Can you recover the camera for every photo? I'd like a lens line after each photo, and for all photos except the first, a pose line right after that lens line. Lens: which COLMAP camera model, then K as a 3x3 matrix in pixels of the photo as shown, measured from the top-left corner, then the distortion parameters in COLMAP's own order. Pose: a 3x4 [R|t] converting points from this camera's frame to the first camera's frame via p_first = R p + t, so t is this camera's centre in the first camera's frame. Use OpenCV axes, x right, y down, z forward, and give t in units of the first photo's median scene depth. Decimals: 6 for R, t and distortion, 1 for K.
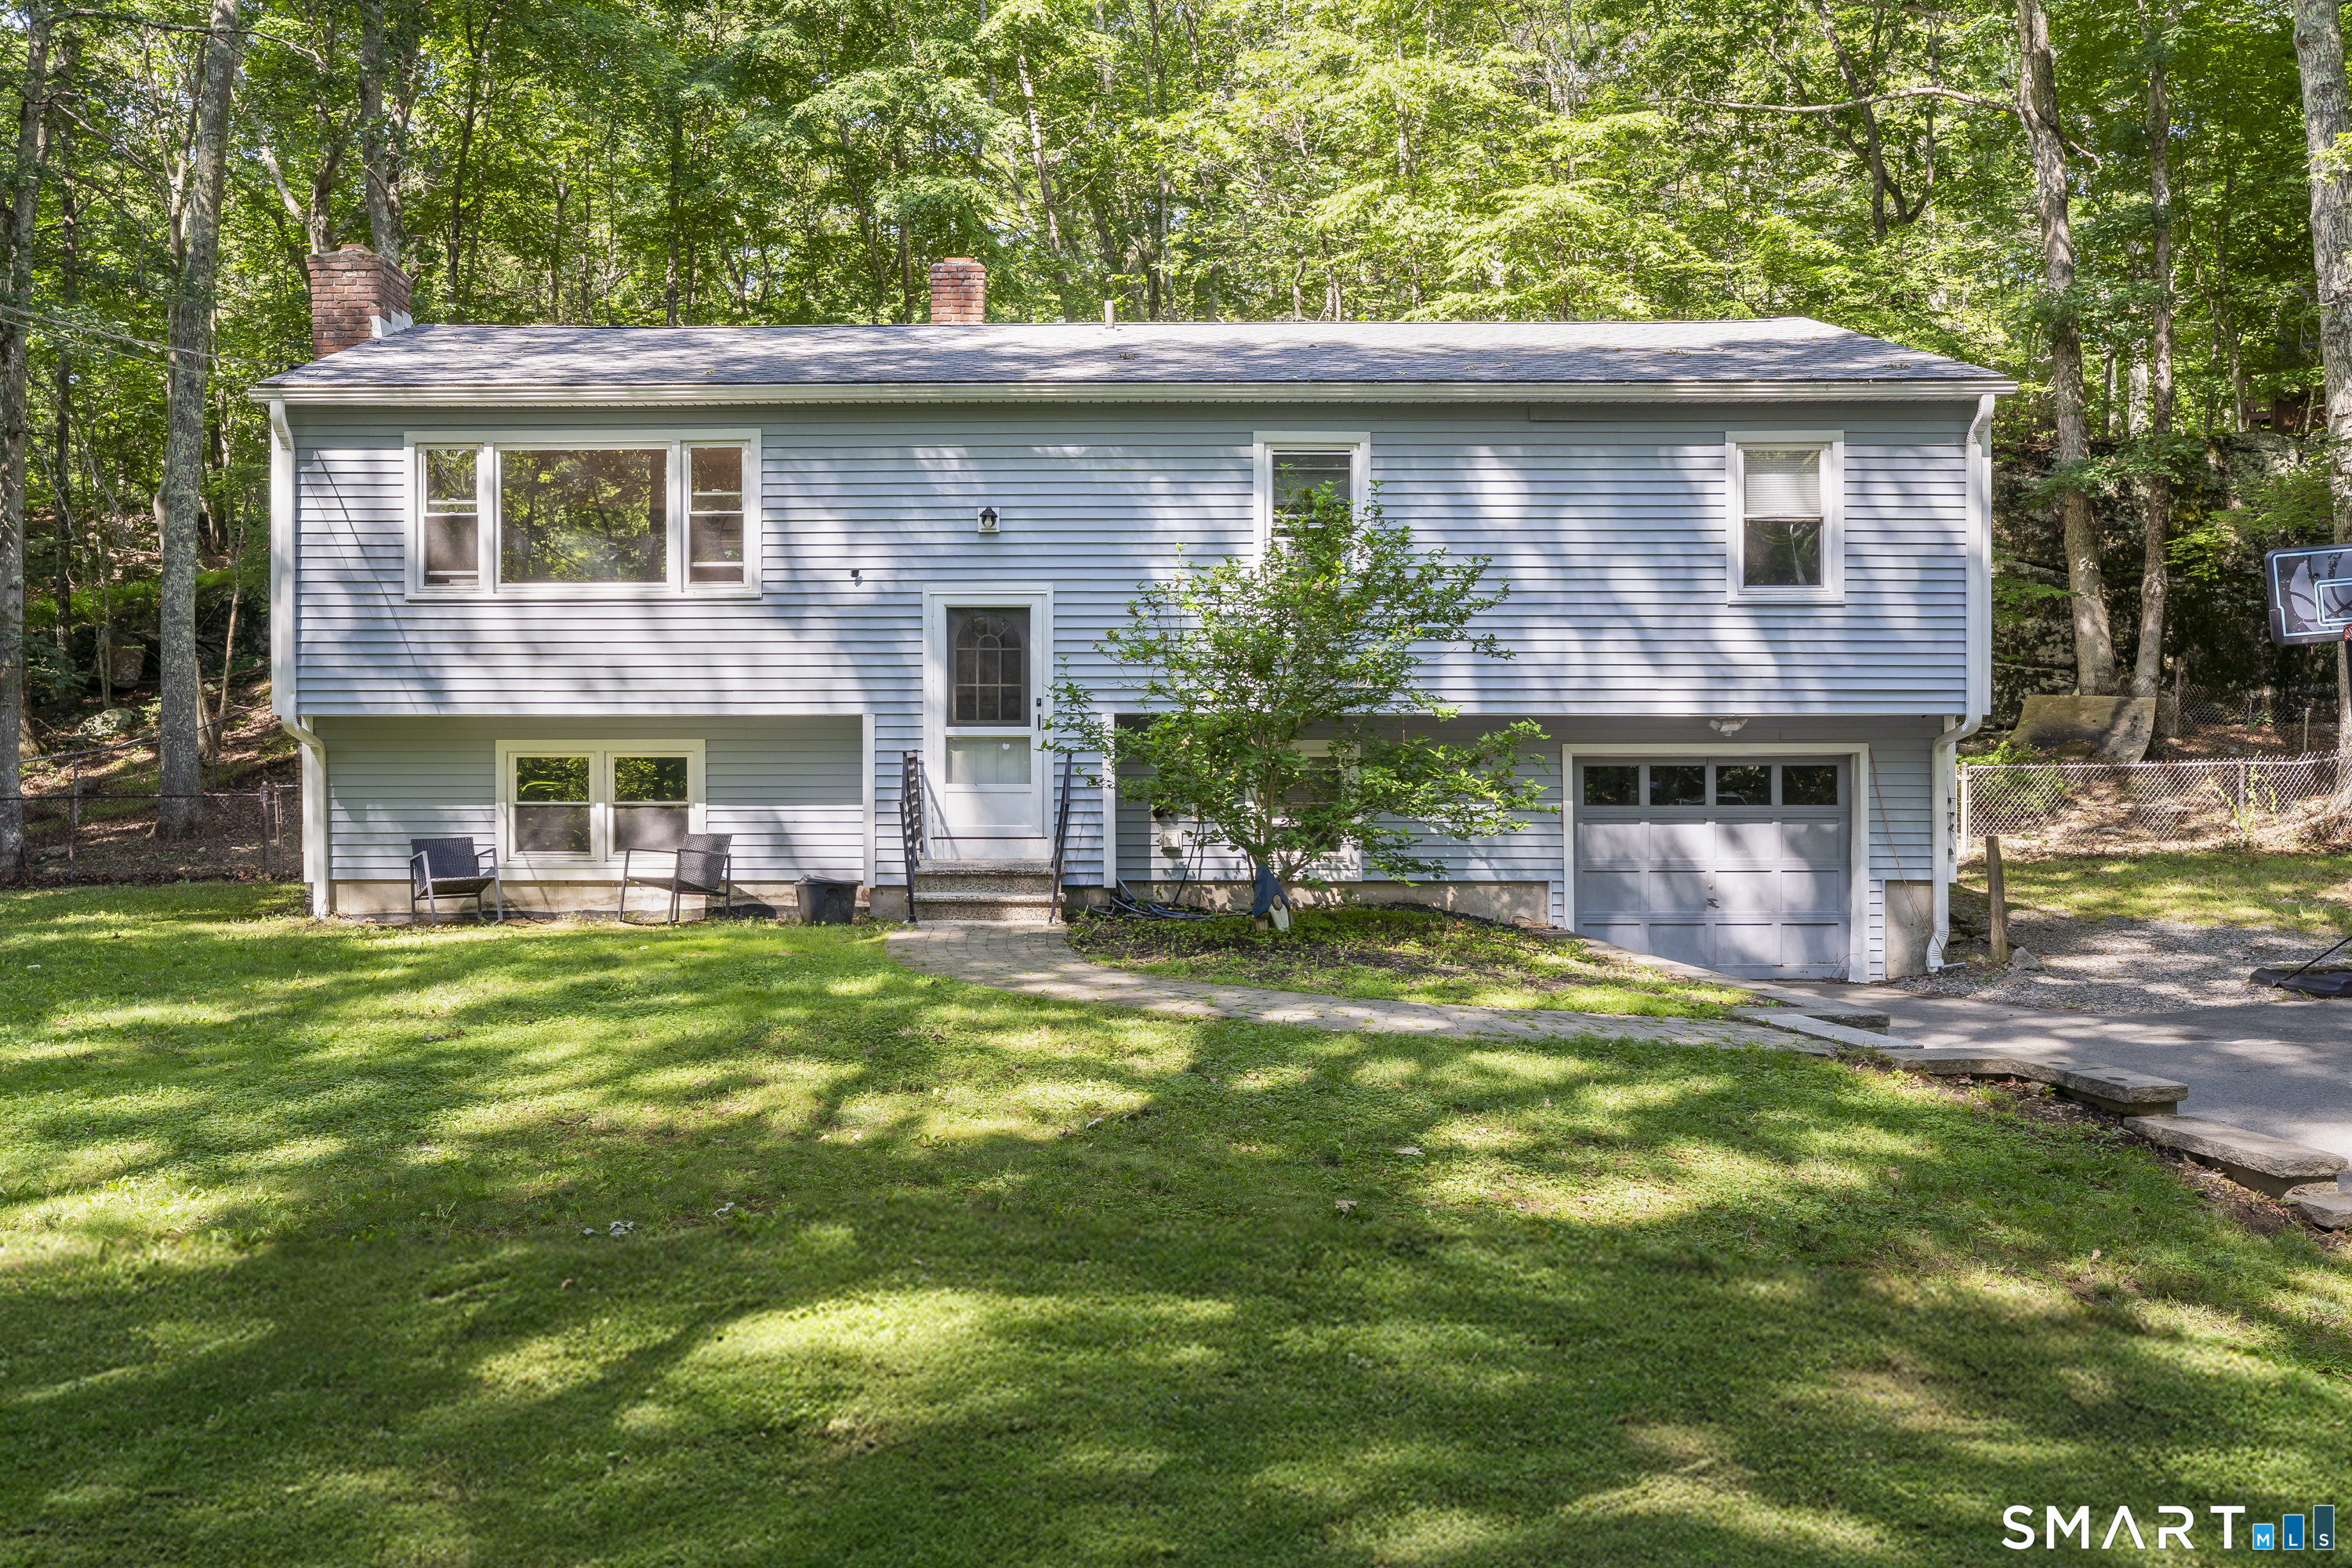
lens RADIAL K [[1890.9, 0, 1176.0], [0, 1890.9, 784.0], [0, 0, 1]] dist [-0.000114, 0.000270]
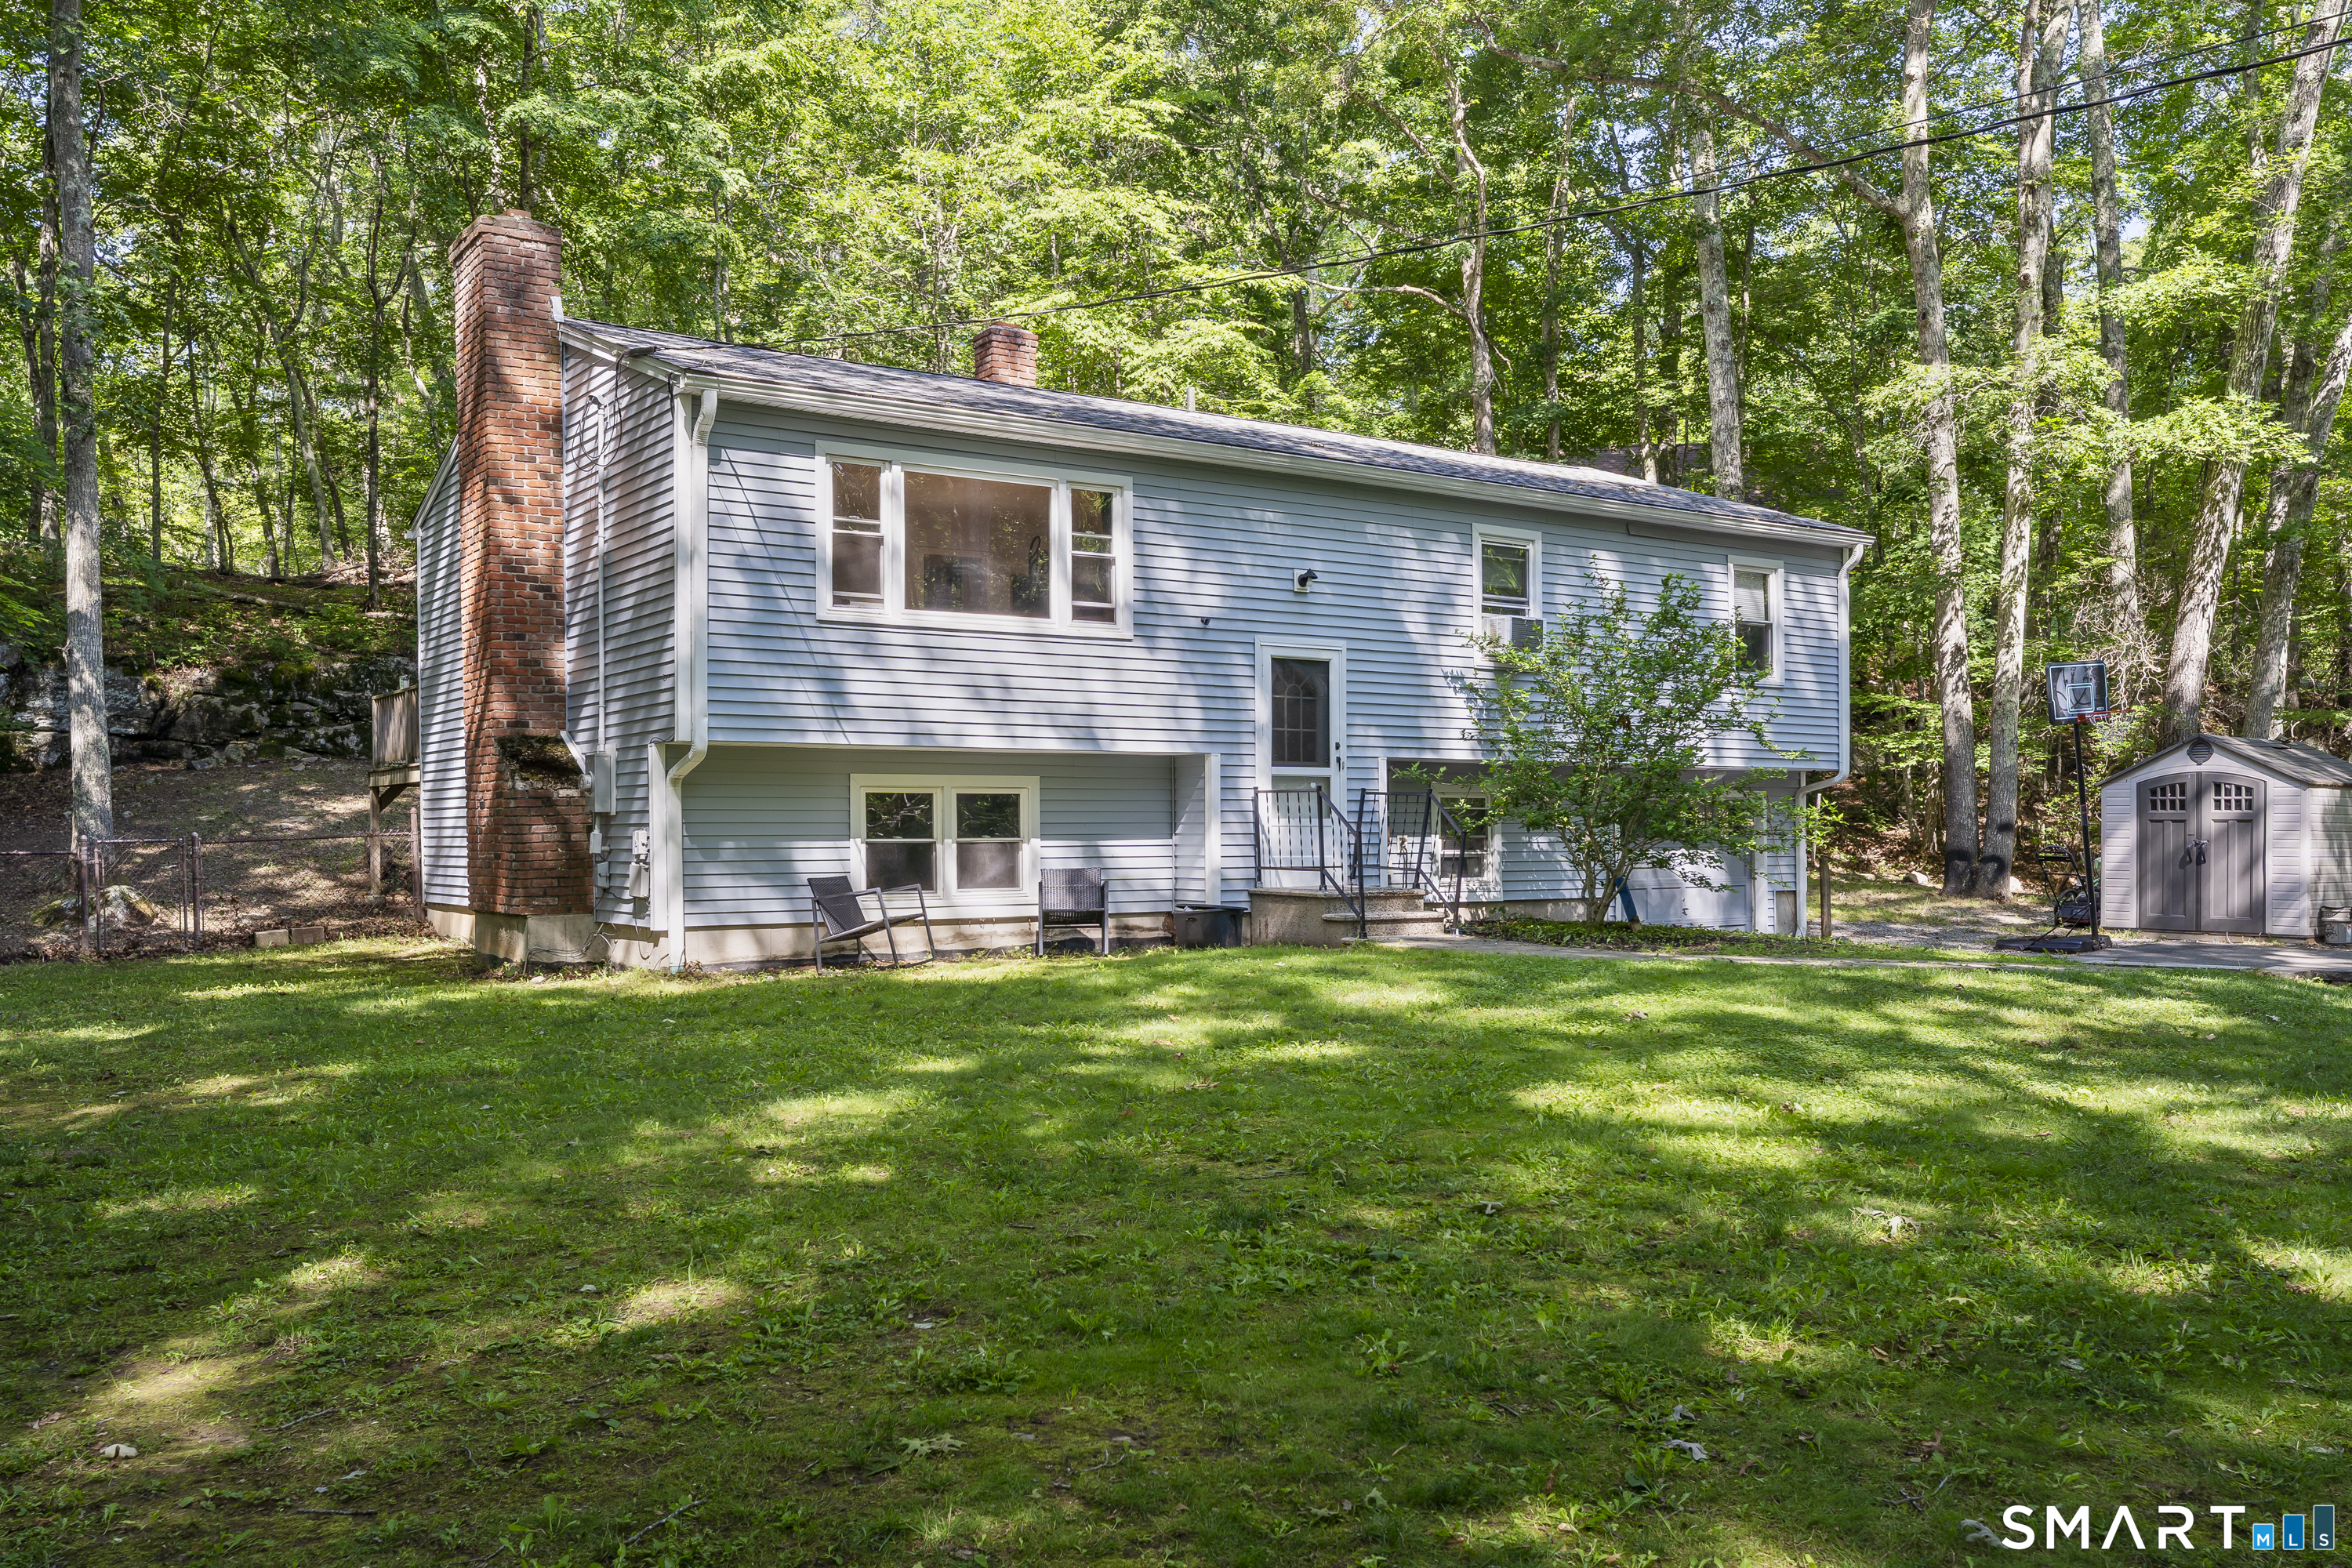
lens RADIAL K [[1890.9, 0, 1176.0], [0, 1890.9, 784.0], [0, 0, 1]] dist [-0.000114, 0.000270]
pose [[0.811106, 0.011384, 0.584789, -0.804566], [0.011387, 0.999314, -0.035247, 0.017711], [-0.584789, 0.035248, 0.810419, 0.147075]]
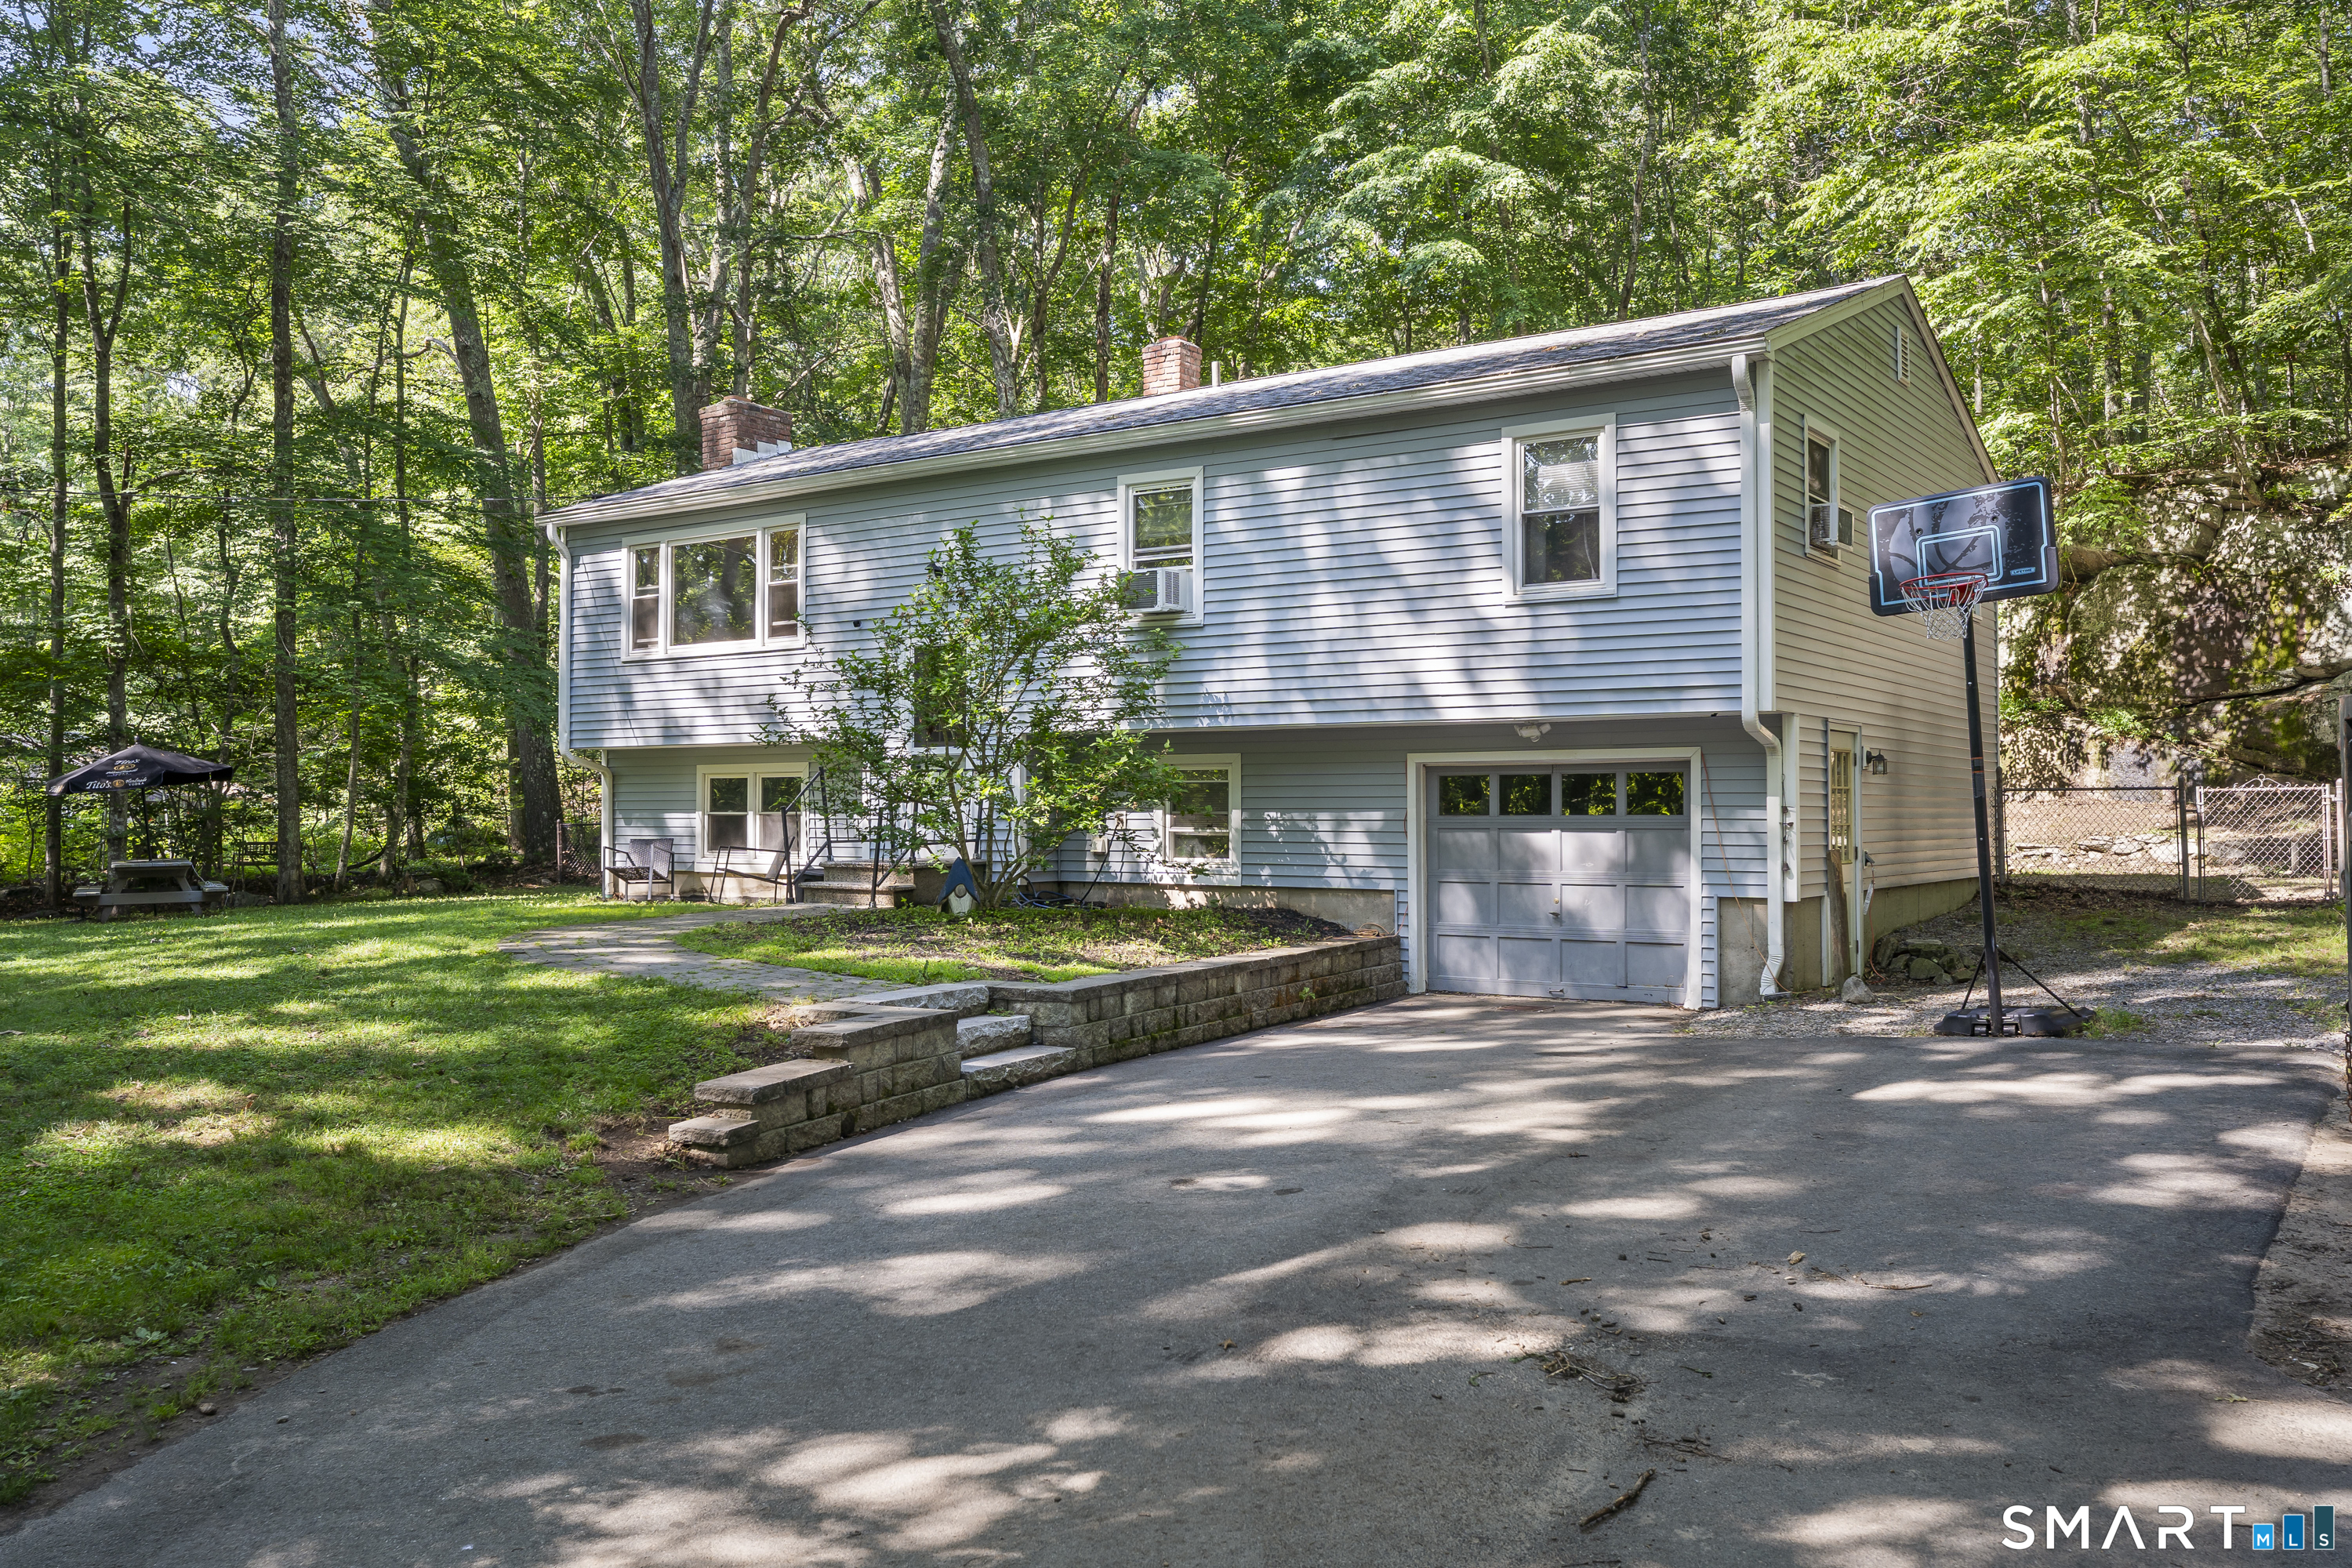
lens RADIAL K [[1890.9, 0, 1176.0], [0, 1890.9, 784.0], [0, 0, 1]] dist [-0.000114, 0.000270]
pose [[0.824098, -0.007890, -0.566393, 0.686578], [-0.005468, 0.999746, -0.021883, 0.018118], [0.566421, 0.021131, 0.823845, 0.108716]]
